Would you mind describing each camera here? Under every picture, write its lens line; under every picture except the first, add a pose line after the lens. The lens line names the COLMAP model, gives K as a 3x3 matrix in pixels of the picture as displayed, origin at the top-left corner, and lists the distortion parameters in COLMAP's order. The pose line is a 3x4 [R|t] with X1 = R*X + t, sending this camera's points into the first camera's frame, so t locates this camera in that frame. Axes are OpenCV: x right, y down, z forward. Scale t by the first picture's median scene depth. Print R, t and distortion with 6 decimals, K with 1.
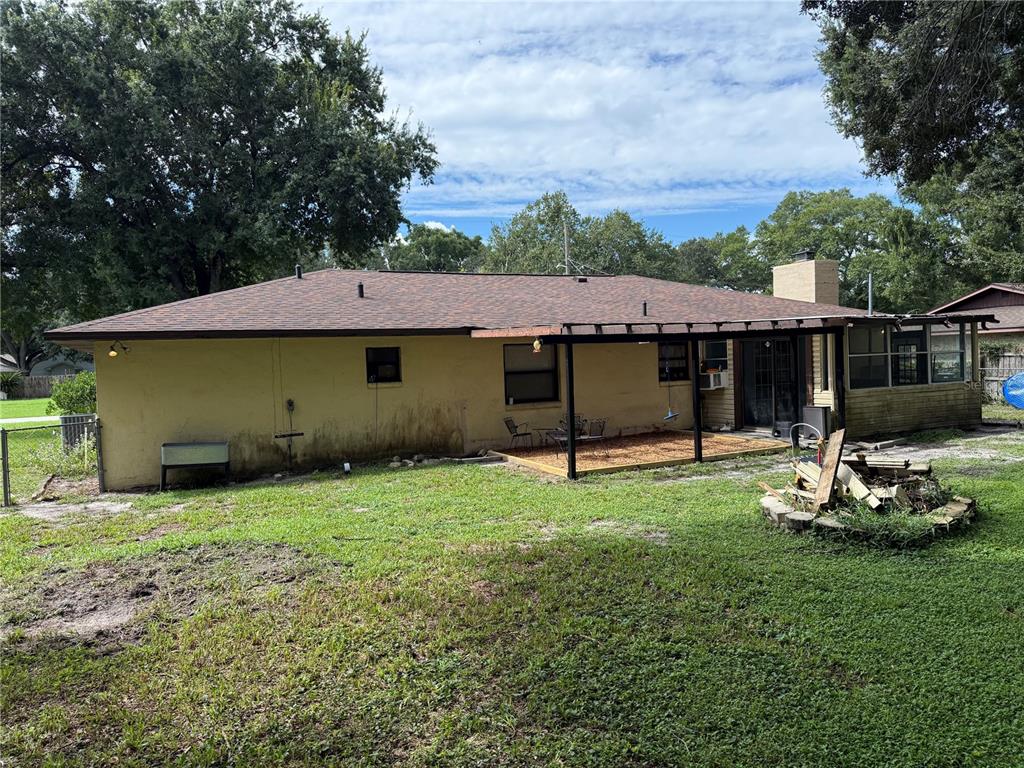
lens RADIAL K [[719.2, 0, 508.2], [0, 719.2, 390.6], [0, 0, 1]] dist [0.020795, -0.024495]
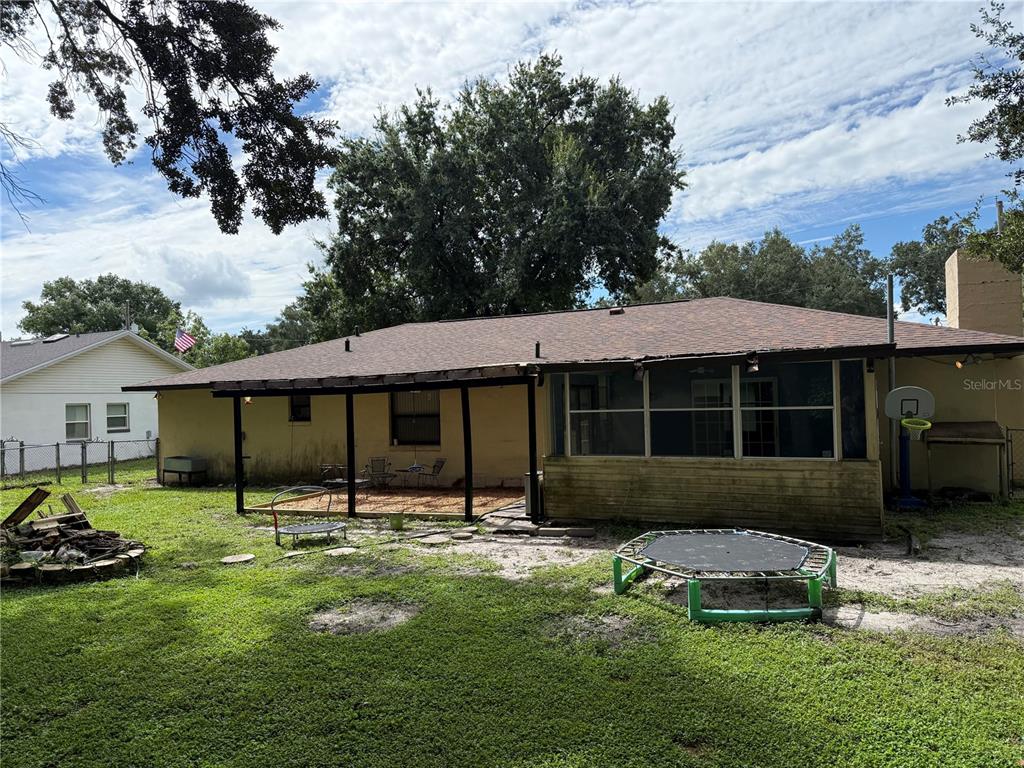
lens RADIAL K [[694.9, 0, 496.2], [0, 694.9, 394.3], [0, 0, 1]] dist [0.093121, -0.000673]
pose [[0.657334, 0.011625, -0.753510, 0.959913], [-0.028507, 0.999549, -0.009448, -0.055864], [0.753060, 0.027691, 0.657369, 0.445439]]
